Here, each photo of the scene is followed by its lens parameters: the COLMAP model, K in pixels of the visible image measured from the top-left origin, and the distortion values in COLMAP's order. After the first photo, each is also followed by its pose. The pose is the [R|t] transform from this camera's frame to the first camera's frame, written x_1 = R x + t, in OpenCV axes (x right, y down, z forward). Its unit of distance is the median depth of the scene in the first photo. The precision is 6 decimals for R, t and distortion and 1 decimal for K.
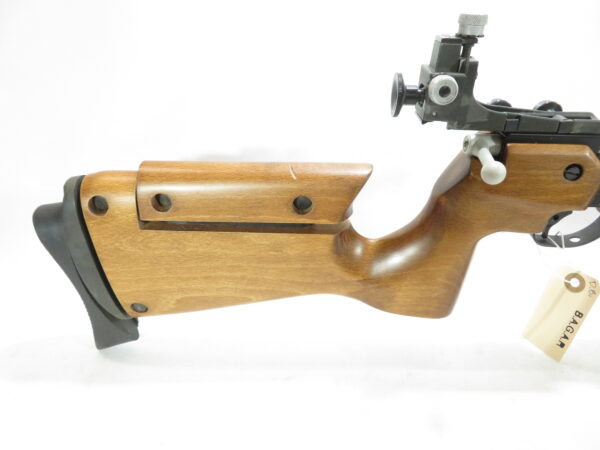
lens RADIAL K [[429.2, 0, 300.0], [0, 429.2, 225.0], [0, 0, 1]] dist [0.000854, 0.000979]
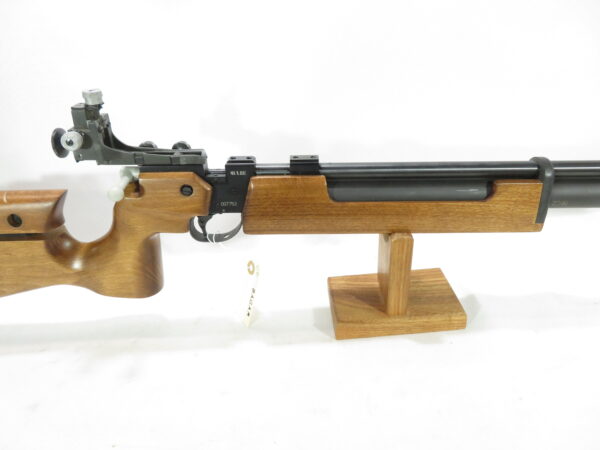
lens RADIAL K [[429.2, 0, 300.0], [0, 429.2, 225.0], [0, 0, 1]] dist [0.000854, 0.000979]
pose [[0.998289, -0.043604, 0.038961, 0.847653], [0.044532, 0.998737, -0.023263, 0.041447], [-0.037898, 0.024958, 0.998970, -0.428769]]
